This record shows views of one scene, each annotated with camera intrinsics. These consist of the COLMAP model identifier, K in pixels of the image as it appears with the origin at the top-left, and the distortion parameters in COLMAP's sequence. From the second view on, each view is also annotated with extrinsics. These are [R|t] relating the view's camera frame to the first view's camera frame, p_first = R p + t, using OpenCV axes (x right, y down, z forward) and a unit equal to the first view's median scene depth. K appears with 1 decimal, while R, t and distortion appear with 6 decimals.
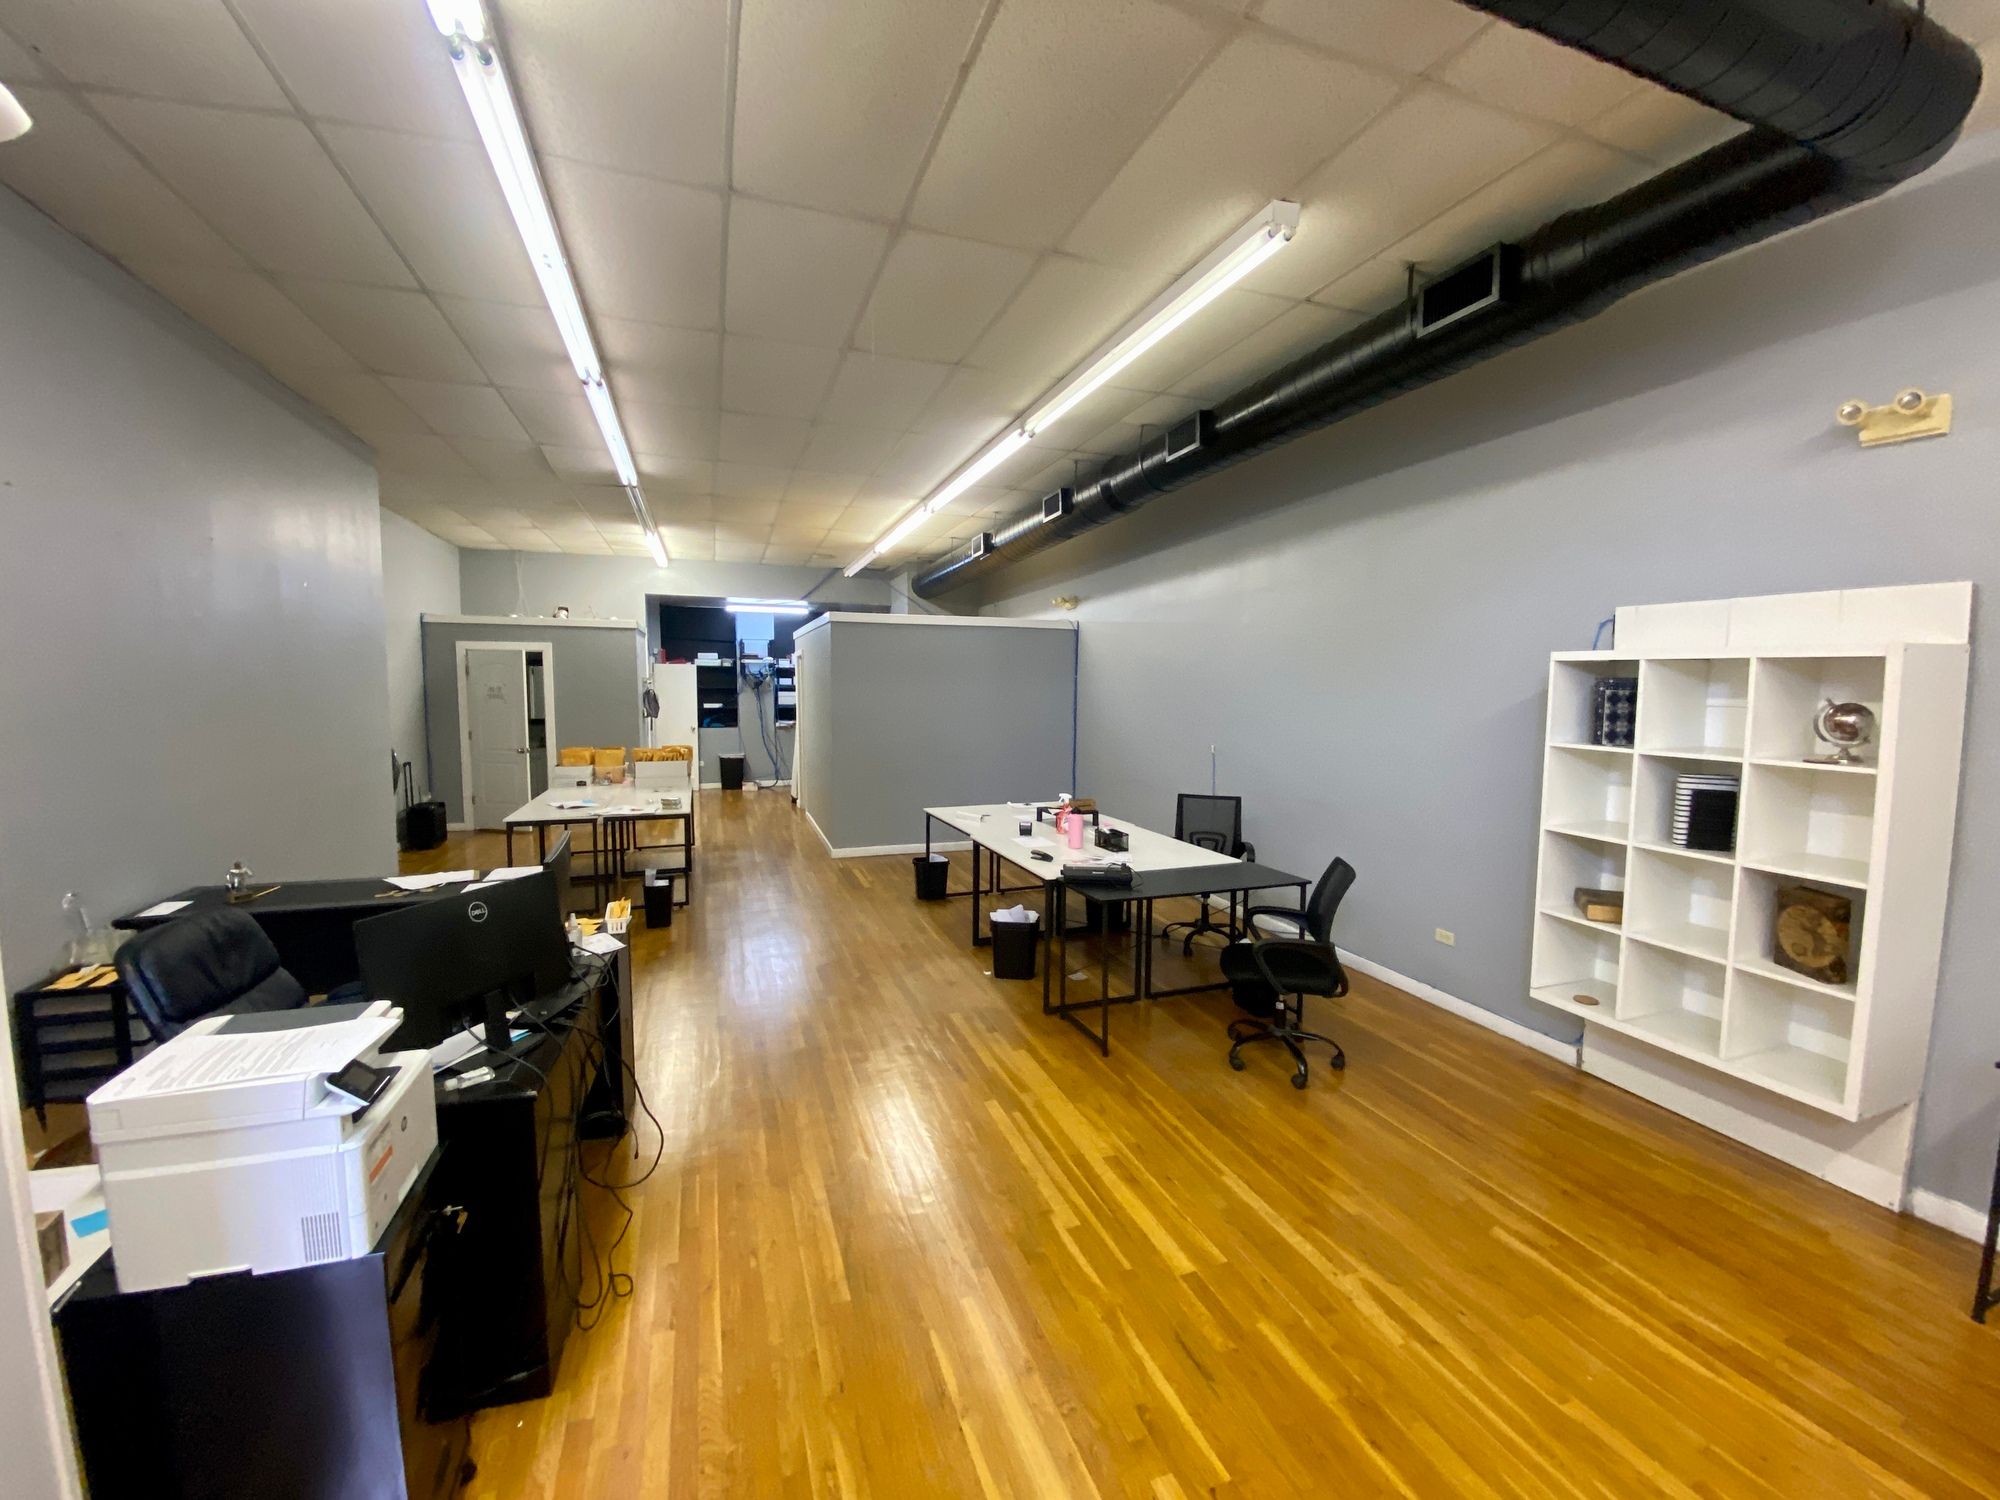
lens RADIAL K [[800.7, 0, 999.2], [0, 800.7, 751.0], [0, 0, 1]] dist [-0.009016, -0.000624]
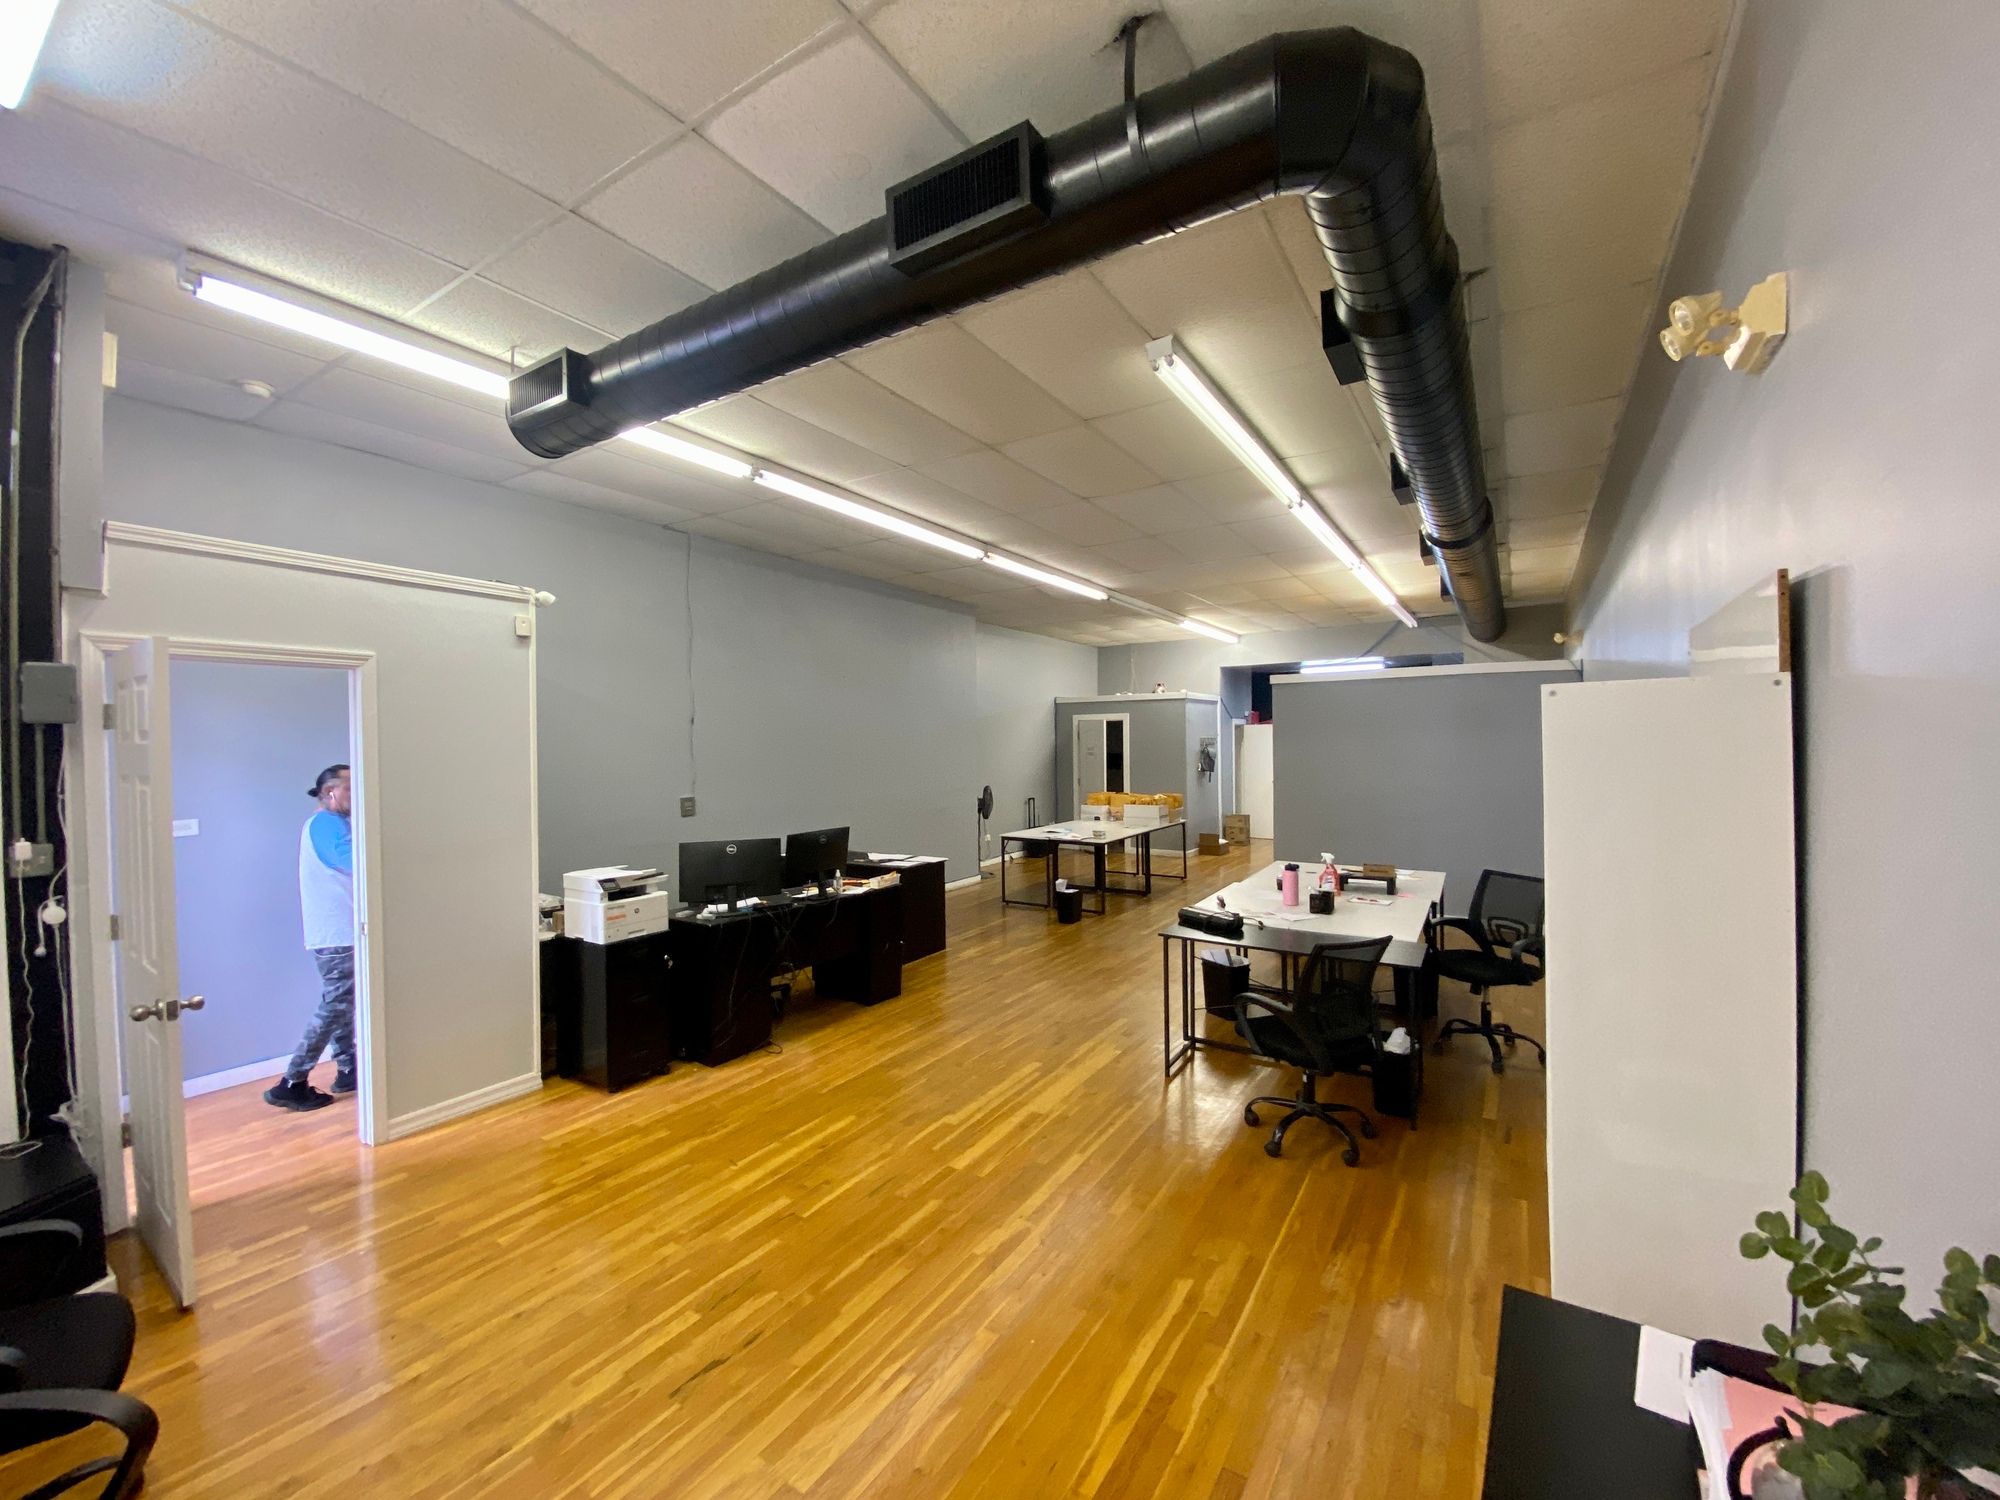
lens RADIAL K [[800.7, 0, 1001.3], [0, 800.7, 756.9], [0, 0, 1]] dist [-0.009016, -0.000624]
pose [[0.603837, -0.004612, -0.797094, 0.358914], [-0.050943, 0.997716, -0.044365, 0.004674], [0.795478, 0.067395, 0.602223, 0.048638]]
